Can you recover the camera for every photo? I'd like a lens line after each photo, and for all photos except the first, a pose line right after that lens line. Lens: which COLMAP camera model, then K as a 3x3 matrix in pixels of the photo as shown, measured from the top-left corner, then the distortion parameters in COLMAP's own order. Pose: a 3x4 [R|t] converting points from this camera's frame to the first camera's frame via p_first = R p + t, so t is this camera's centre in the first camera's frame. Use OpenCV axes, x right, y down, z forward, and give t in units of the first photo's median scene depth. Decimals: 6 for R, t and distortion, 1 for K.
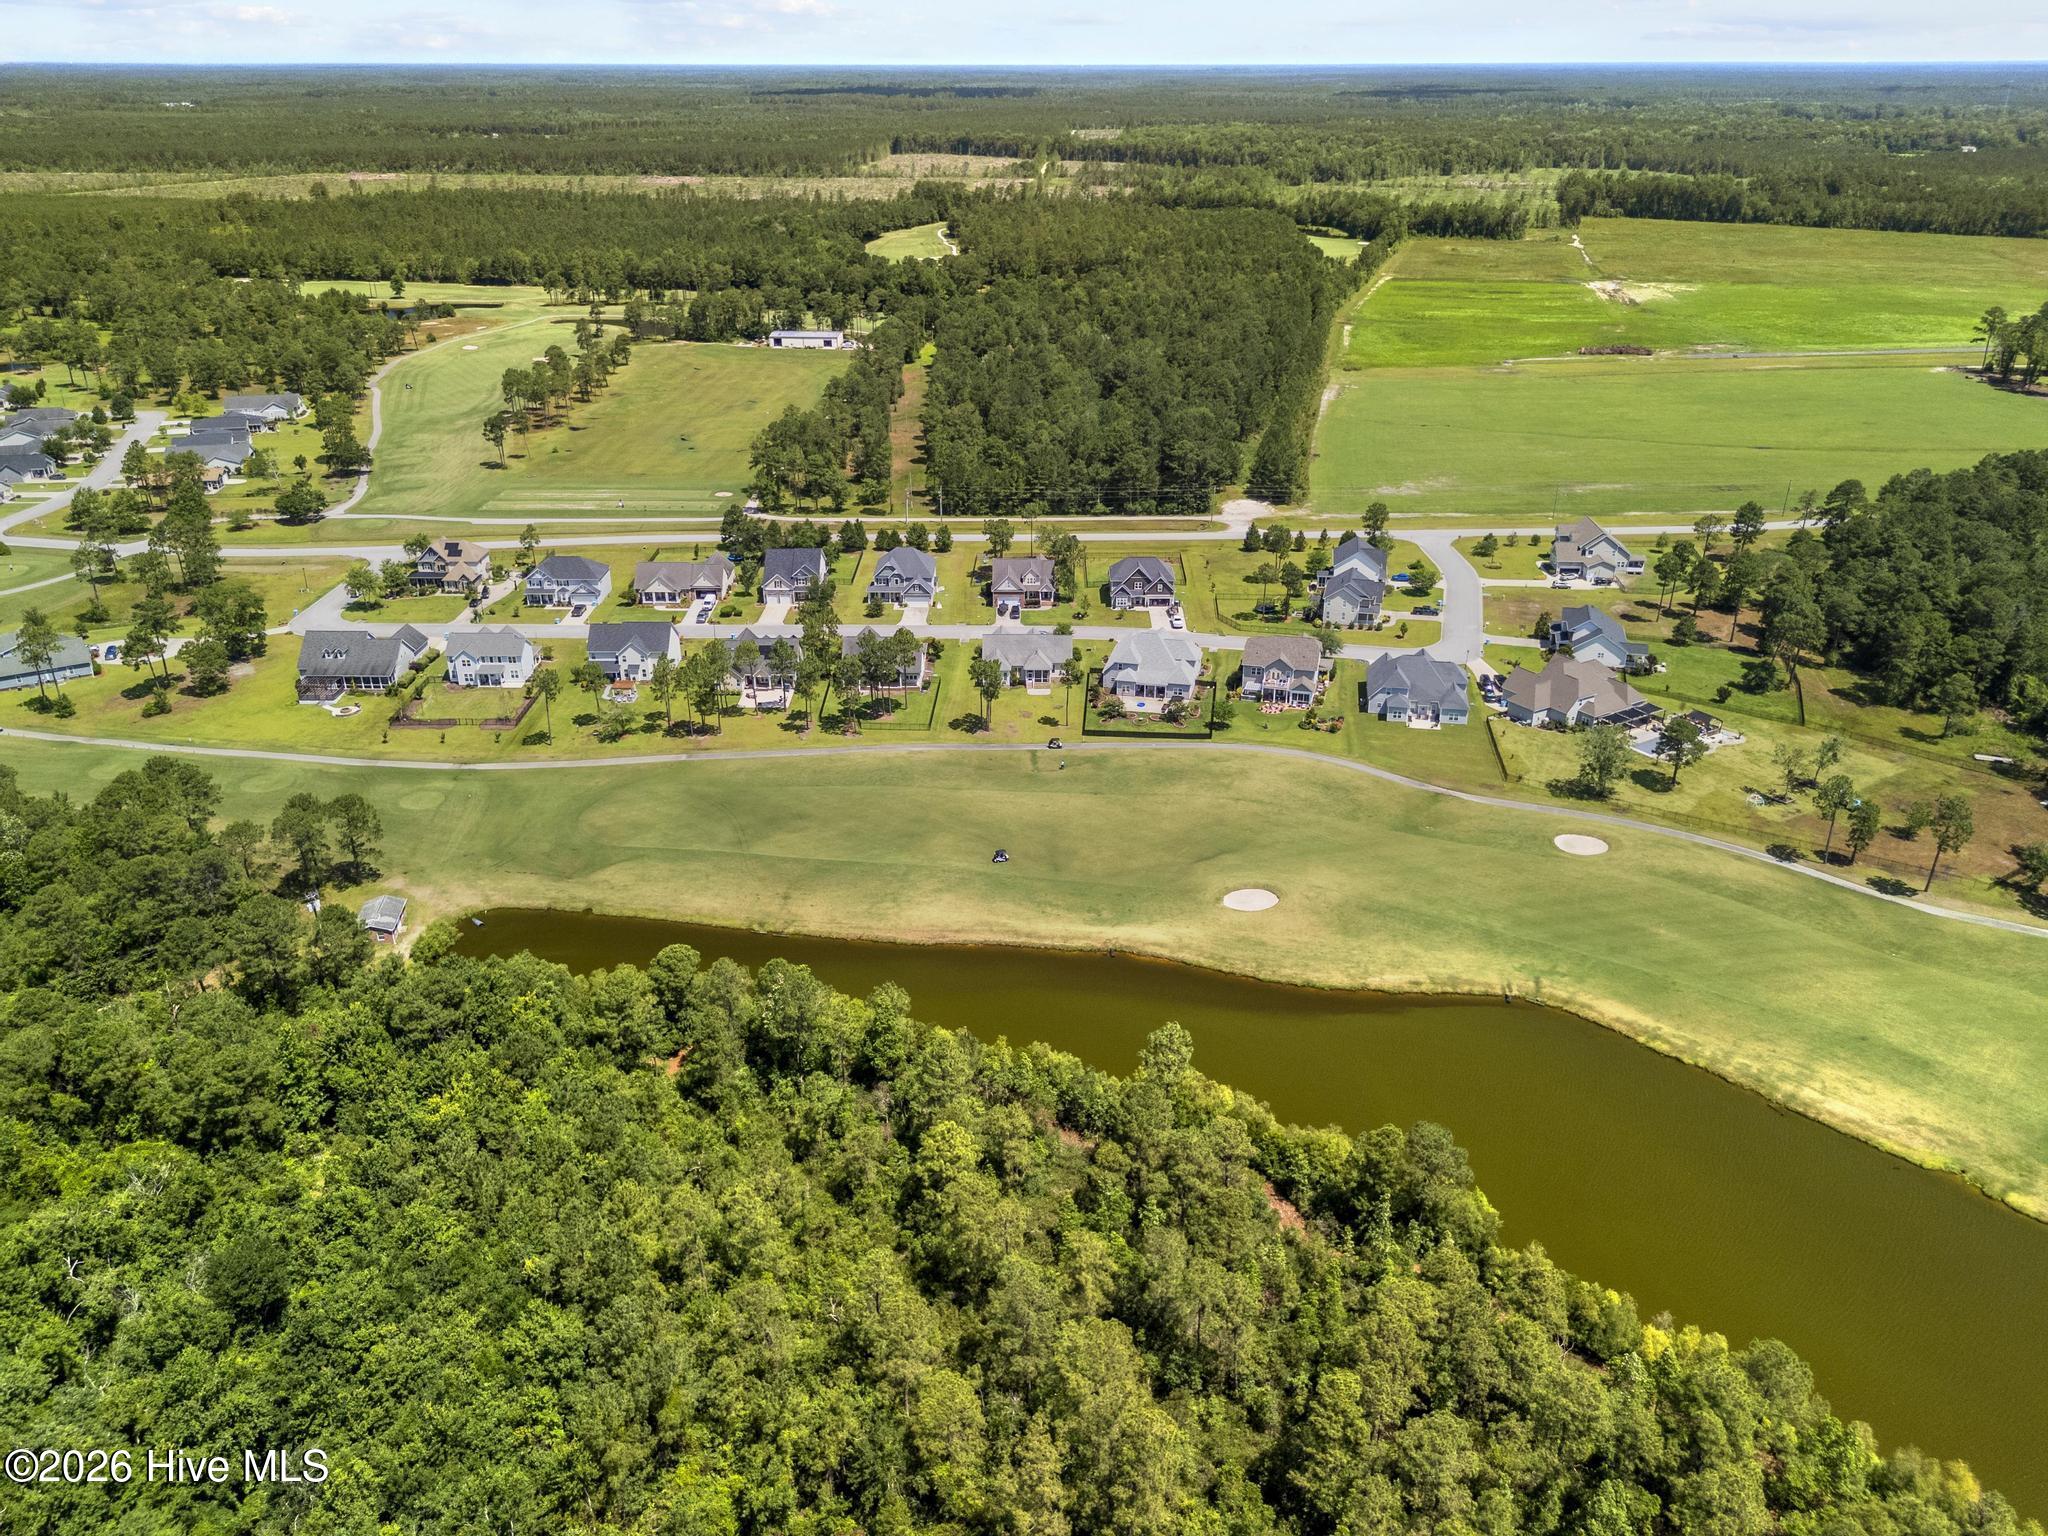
lens RADIAL K [[1519.0, 0, 1032.8], [0, 1519.0, 766.5], [0, 0, 1]] dist [0.062400, -0.062912]
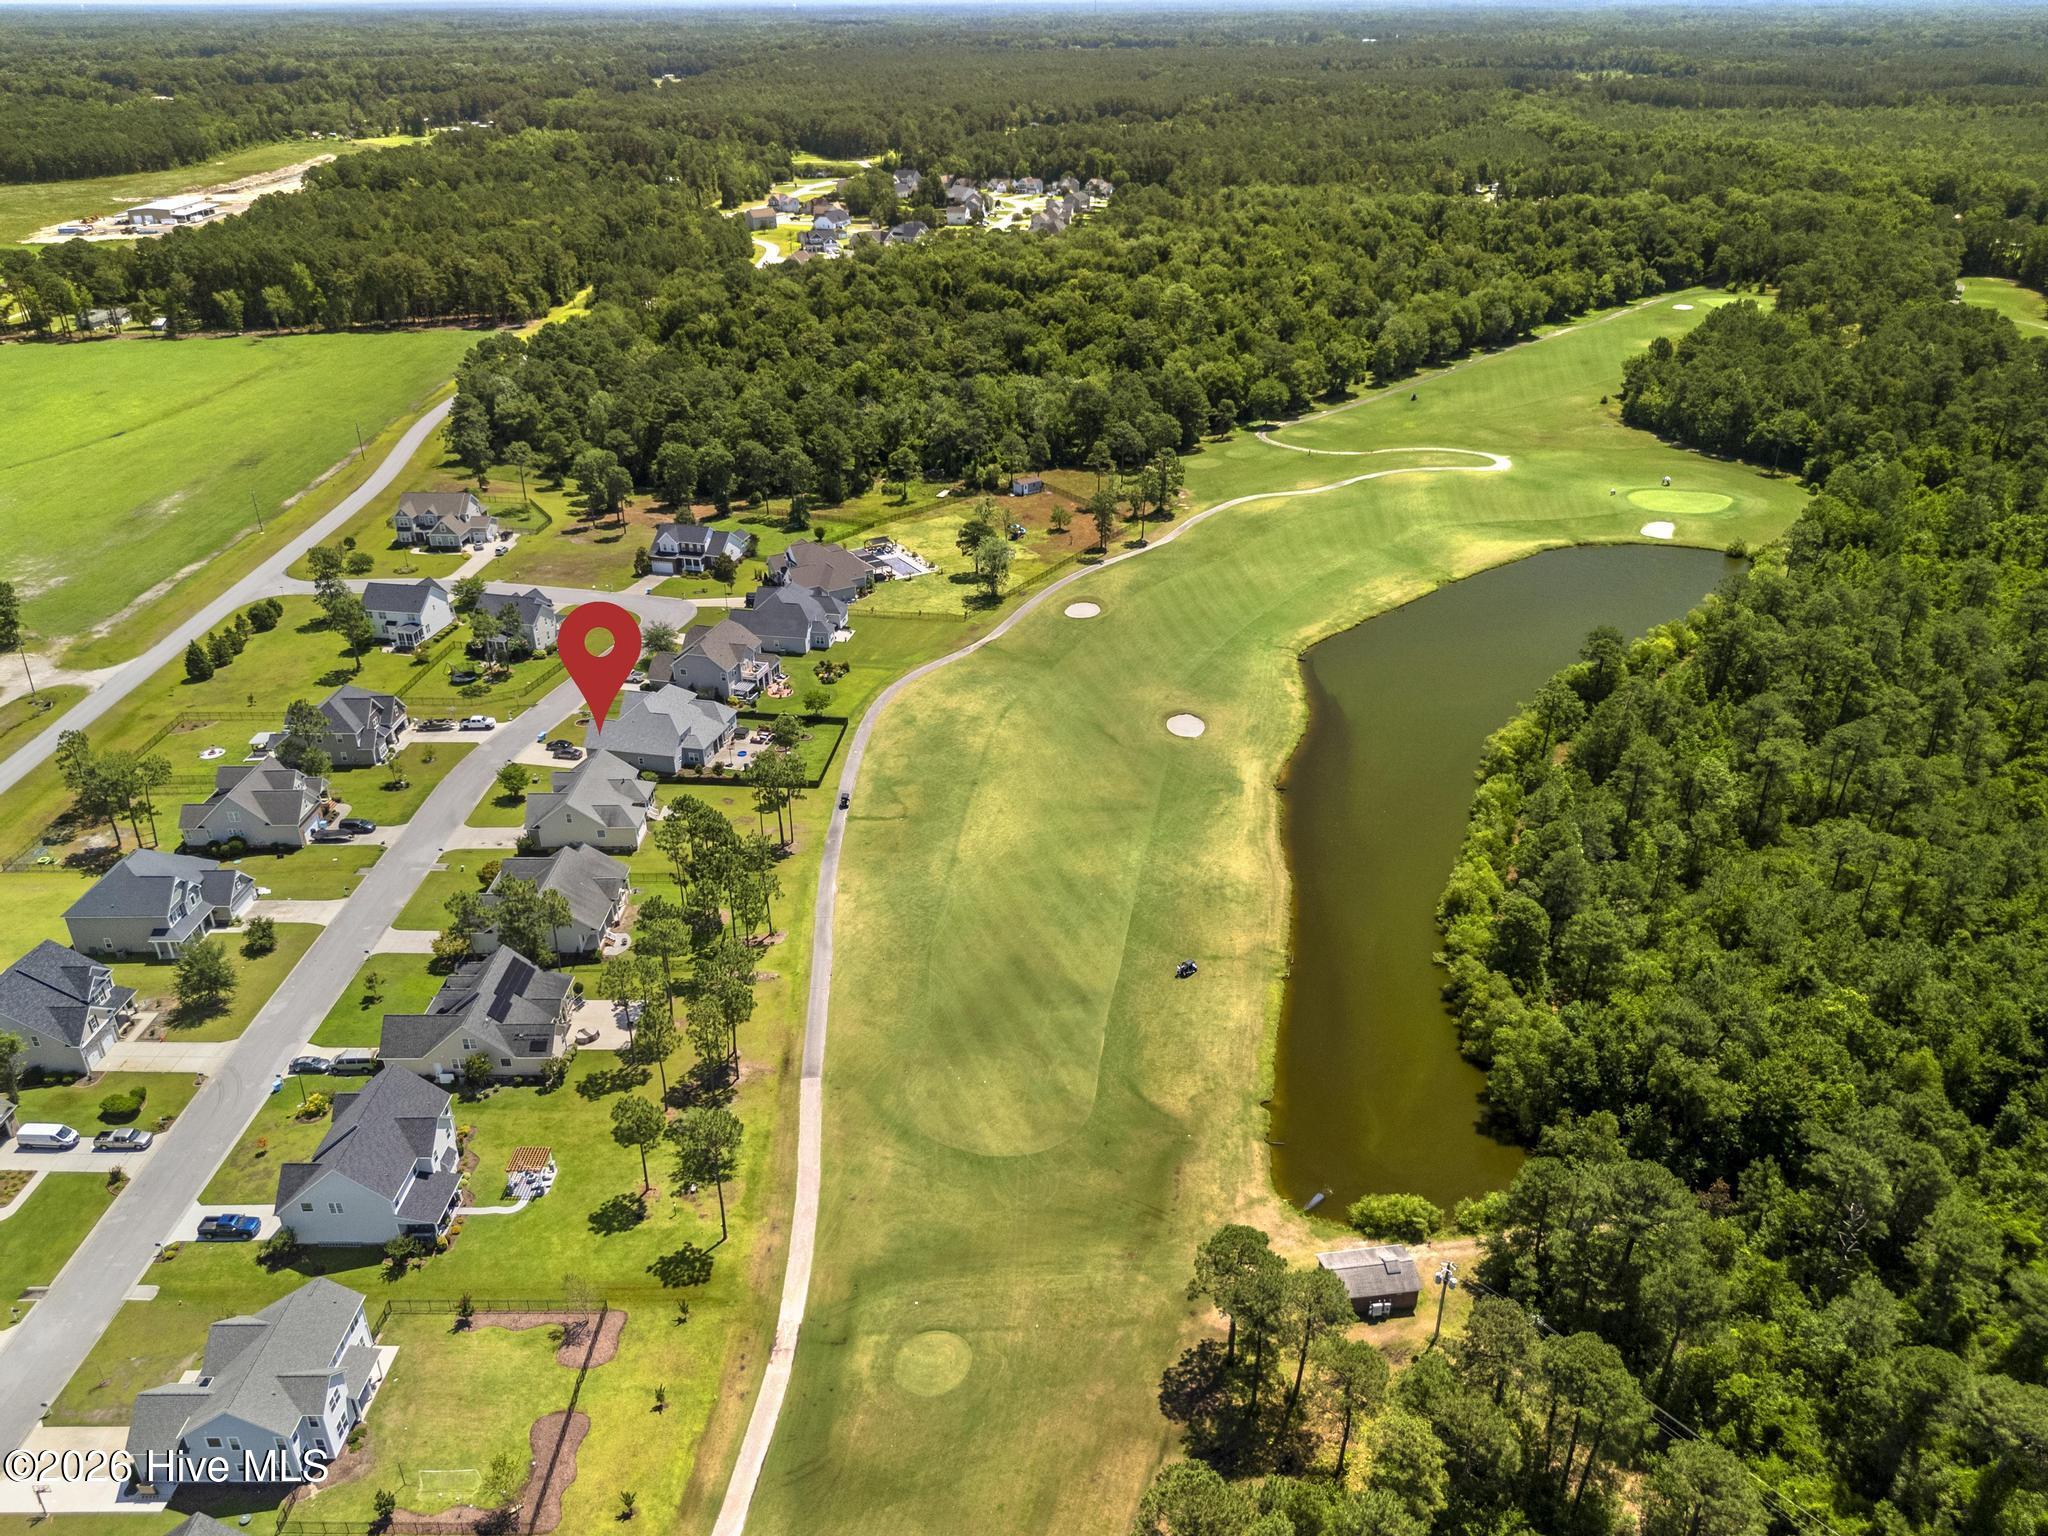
lens RADIAL K [[1519.0, 0, 1032.8], [0, 1519.0, 766.5], [0, 0, 1]] dist [0.062400, -0.062912]
pose [[0.008471, -0.450809, 0.892580, -0.482276], [0.427470, 0.808574, 0.404324, -0.216342], [-0.903990, 0.378126, 0.199557, 0.478443]]
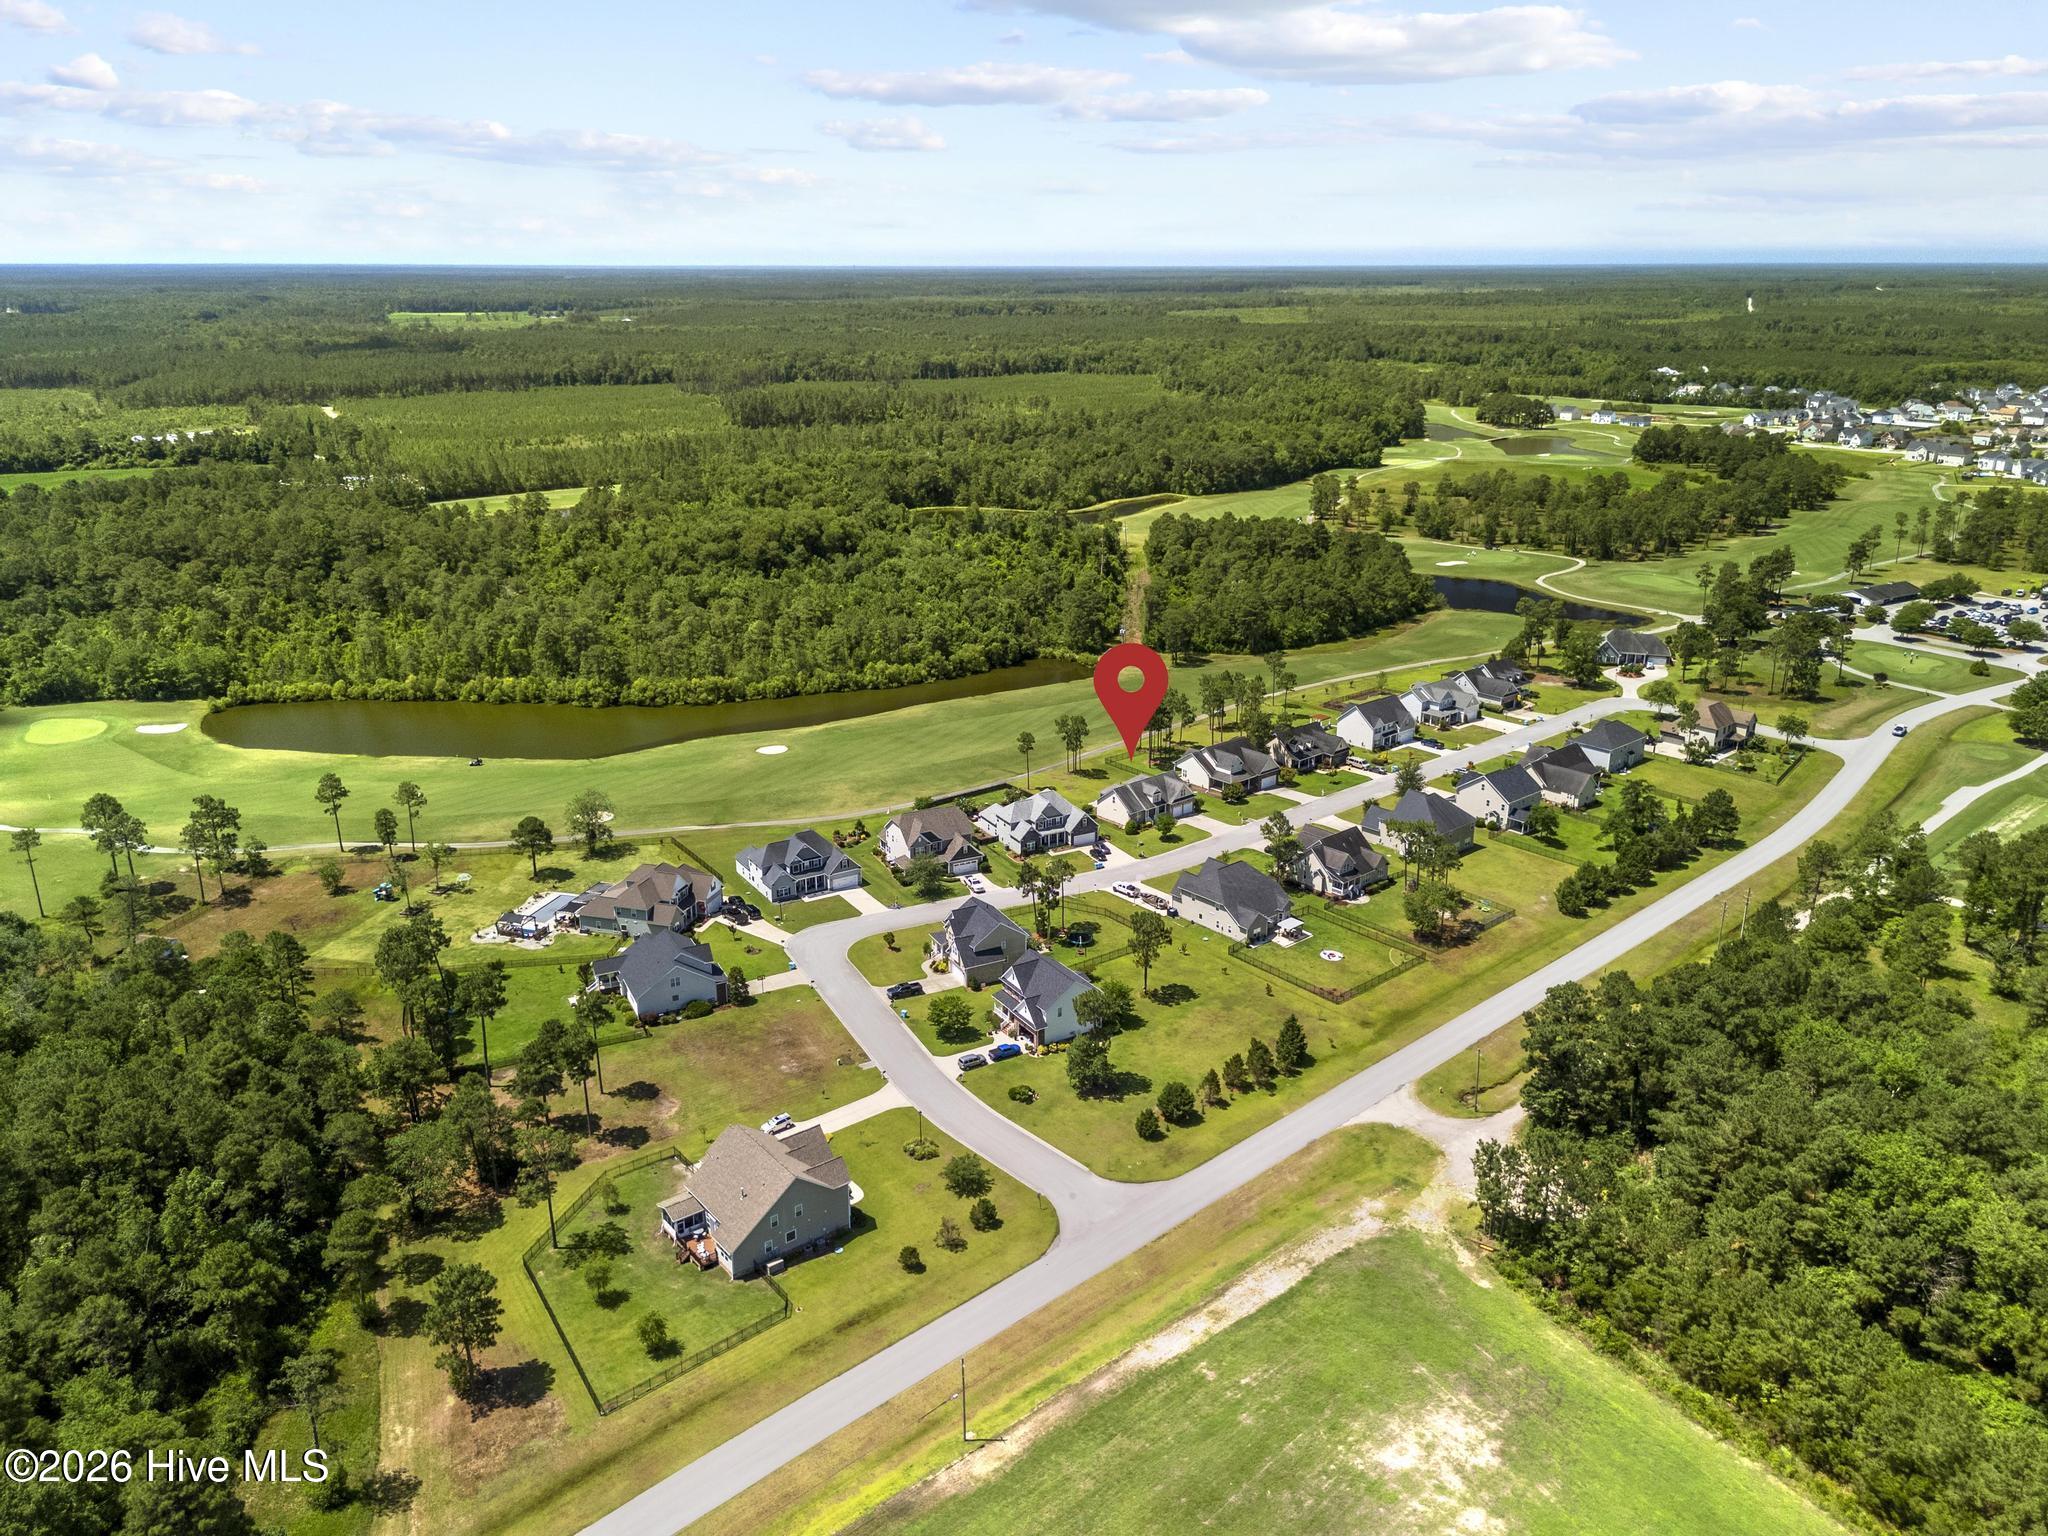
lens RADIAL K [[1505.3, 0, 1025.2], [0, 1505.3, 849.8], [0, 0, 1]] dist [0.068626, -0.129062]
pose [[-0.749440, 0.243307, -0.615744, 0.512864], [-0.274804, 0.731814, 0.623644, -0.490863], [0.602347, 0.636593, -0.481589, 1.079451]]
